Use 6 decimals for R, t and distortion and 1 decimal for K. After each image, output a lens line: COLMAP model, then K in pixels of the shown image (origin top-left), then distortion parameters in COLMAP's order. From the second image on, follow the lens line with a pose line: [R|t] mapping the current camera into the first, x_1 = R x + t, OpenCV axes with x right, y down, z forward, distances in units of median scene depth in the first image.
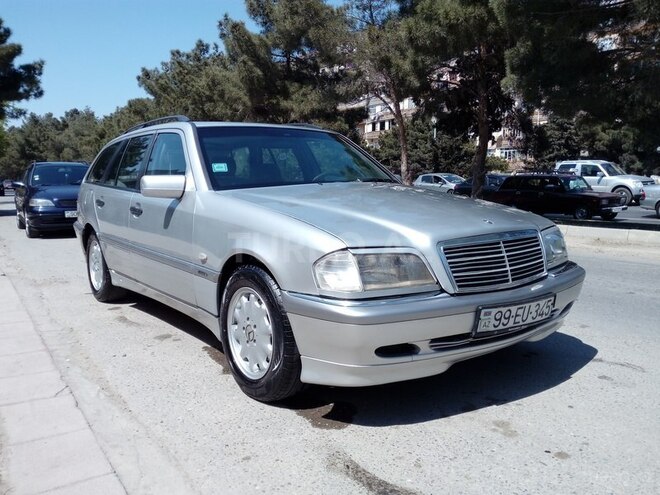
lens RADIAL K [[543.0, 0, 336.0], [0, 543.0, 234.9], [0, 0, 1]] dist [0.072747, -0.128915]
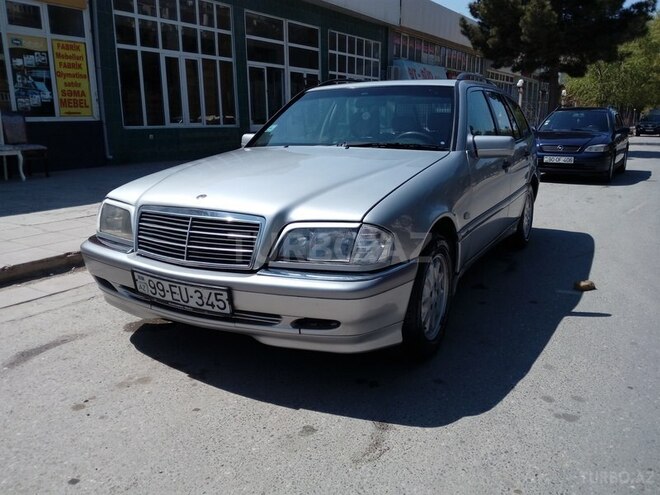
lens RADIAL K [[543.0, 0, 336.0], [0, 543.0, 234.9], [0, 0, 1]] dist [0.072747, -0.128915]
pose [[0.425197, 0.197283, -0.883339, 1.277477], [-0.099592, 0.980228, 0.170983, -0.149588], [0.899605, 0.015272, 0.436438, 0.810342]]
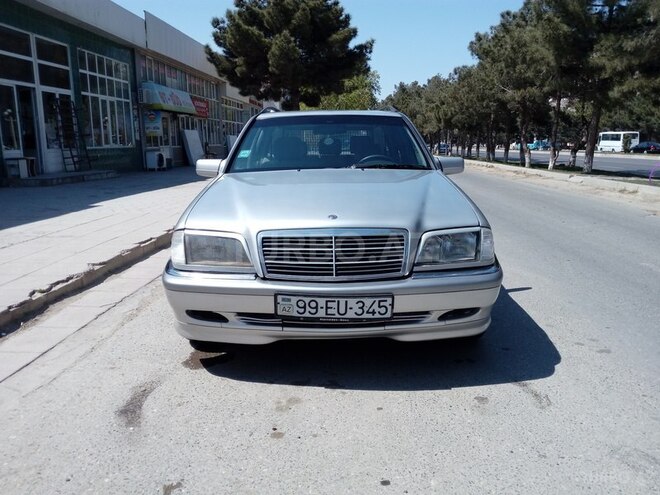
lens RADIAL K [[543.0, 0, 336.0], [0, 543.0, 234.9], [0, 0, 1]] dist [0.072747, -0.128915]
pose [[0.808835, 0.102948, -0.578954, 0.910243], [-0.063550, 0.994093, 0.087982, -0.082896], [0.584591, -0.034371, 0.810599, 0.160348]]
